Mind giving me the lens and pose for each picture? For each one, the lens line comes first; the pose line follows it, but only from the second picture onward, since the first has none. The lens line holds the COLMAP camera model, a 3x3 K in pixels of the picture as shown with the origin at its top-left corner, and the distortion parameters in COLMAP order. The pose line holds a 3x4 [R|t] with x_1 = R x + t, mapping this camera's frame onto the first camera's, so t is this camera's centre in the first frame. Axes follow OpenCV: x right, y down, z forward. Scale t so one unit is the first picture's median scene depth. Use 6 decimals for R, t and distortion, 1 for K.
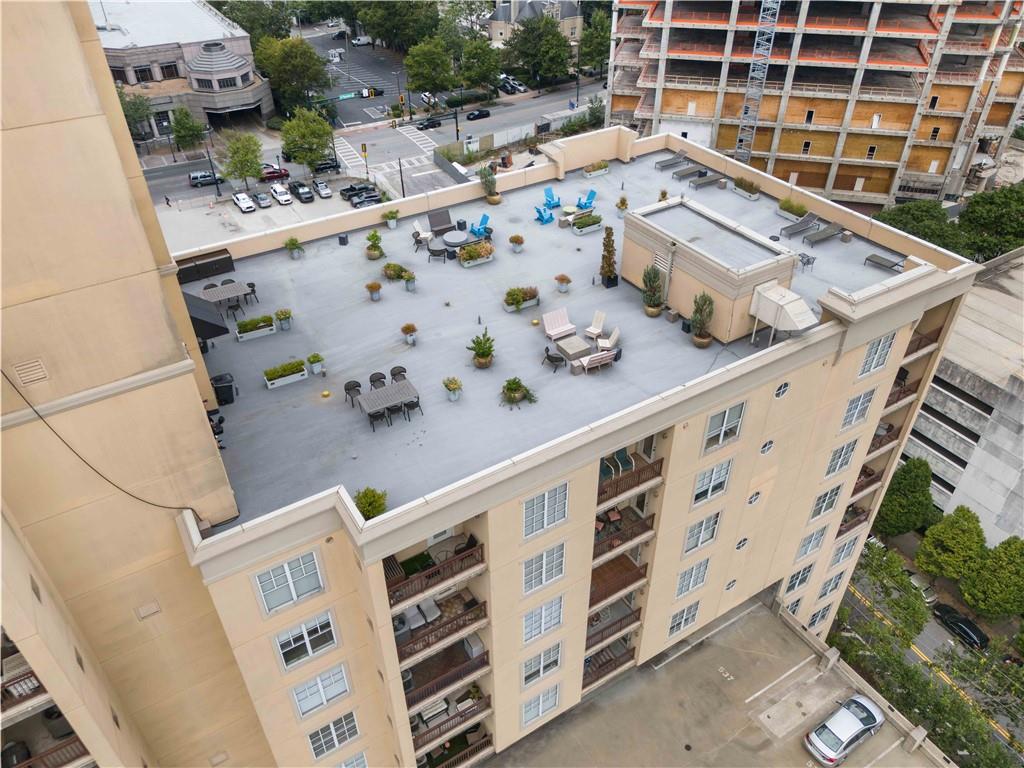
lens RADIAL K [[756.1, 0, 513.0], [0, 756.1, 384.3], [0, 0, 1]] dist [0.072280, -0.045111]
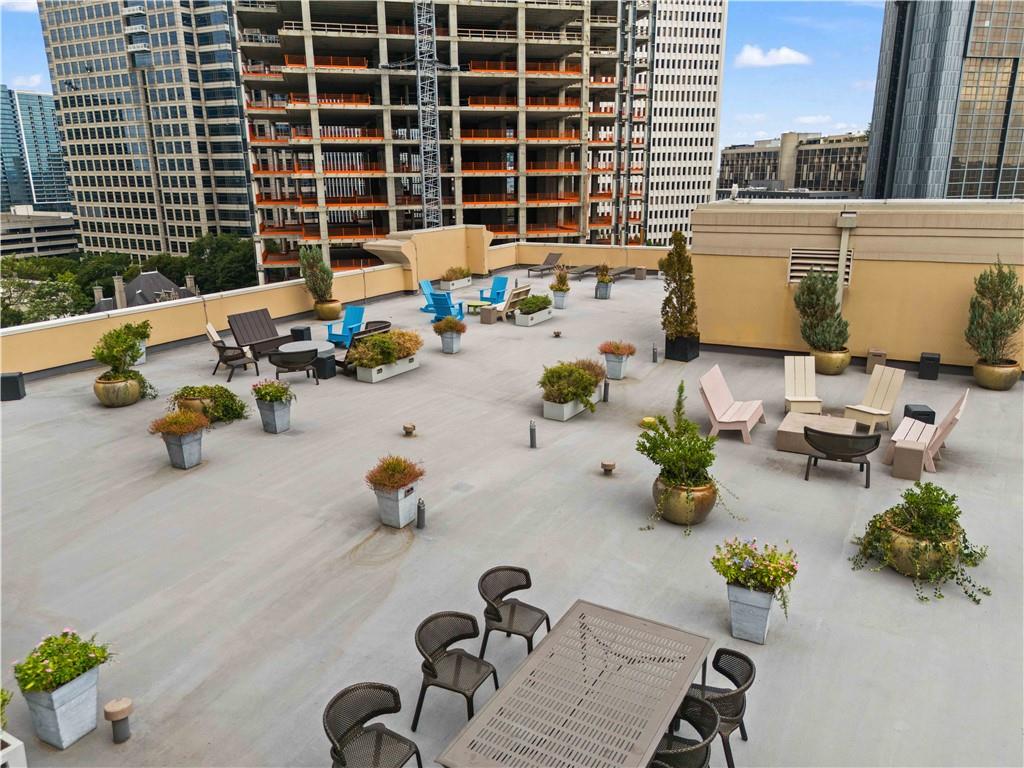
lens RADIAL K [[756.1, 0, 514.5], [0, 756.1, 382.4], [0, 0, 1]] dist [0.072280, -0.045111]
pose [[0.870245, -0.139522, 0.472449, -0.224447], [0.307770, 0.902831, -0.300288, -0.002523], [-0.384645, 0.406730, 0.828625, 0.705894]]
